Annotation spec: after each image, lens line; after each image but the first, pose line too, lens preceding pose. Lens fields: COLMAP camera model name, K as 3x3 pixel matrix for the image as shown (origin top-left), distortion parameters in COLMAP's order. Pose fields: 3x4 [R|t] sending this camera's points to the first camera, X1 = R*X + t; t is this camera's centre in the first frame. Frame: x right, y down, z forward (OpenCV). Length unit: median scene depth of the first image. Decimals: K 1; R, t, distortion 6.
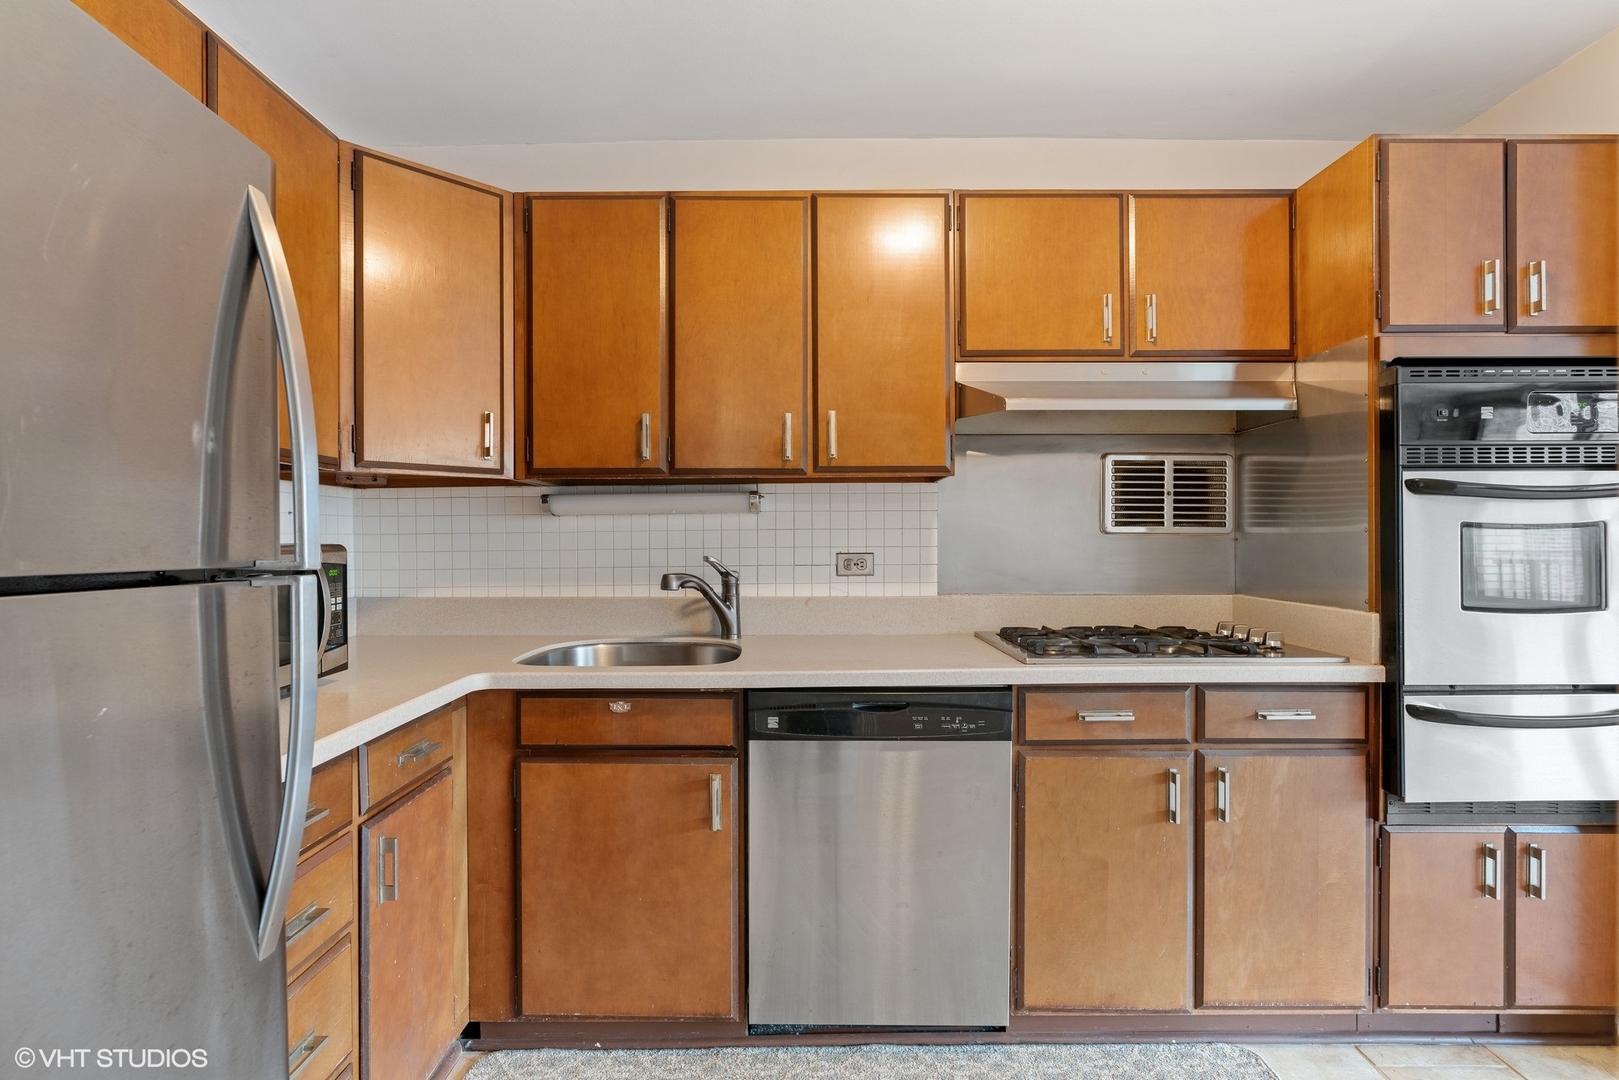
lens RADIAL K [[805.1, 0, 813.4], [0, 805.1, 544.2], [0, 0, 1]] dist [-0.000879, -0.000087]
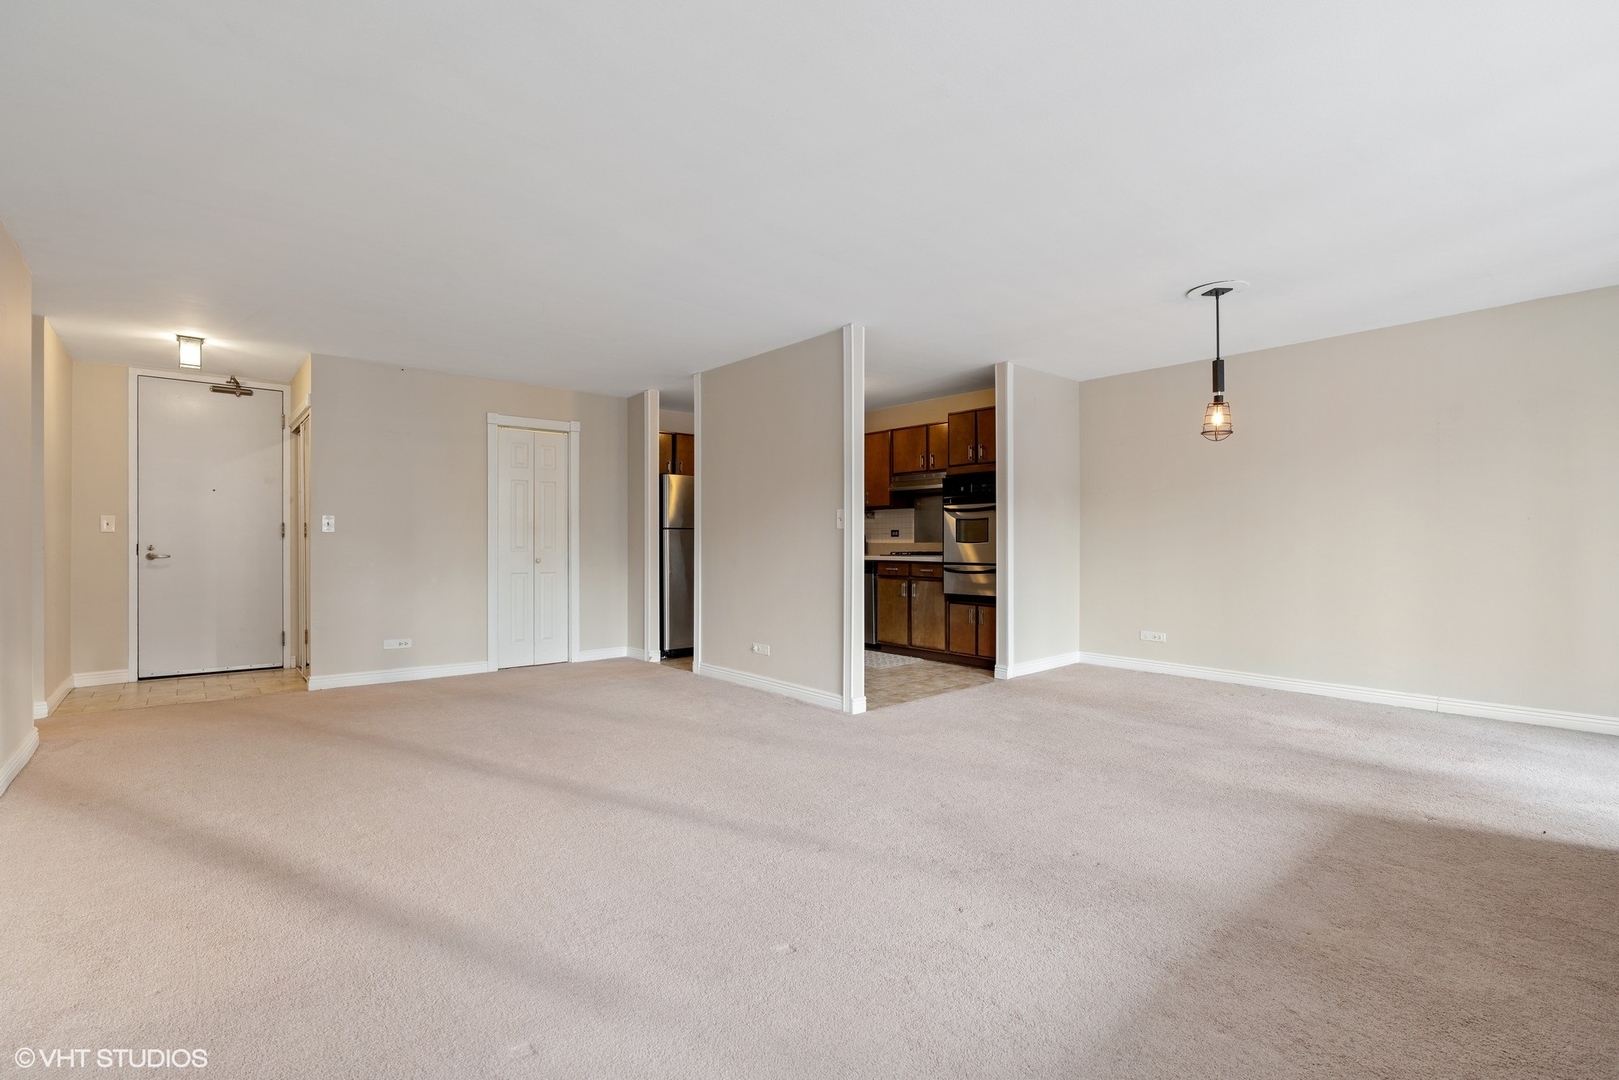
lens RADIAL K [[730.2, 0, 809.5], [0, 730.2, 540.0], [0, 0, 1]] dist [-0.017529, 0.008170]
pose [[0.651488, 0.003395, -0.758652, 2.793896], [-0.005102, 0.999987, 0.000093, 0.070596], [0.758642, 0.003810, 0.651497, -1.640548]]
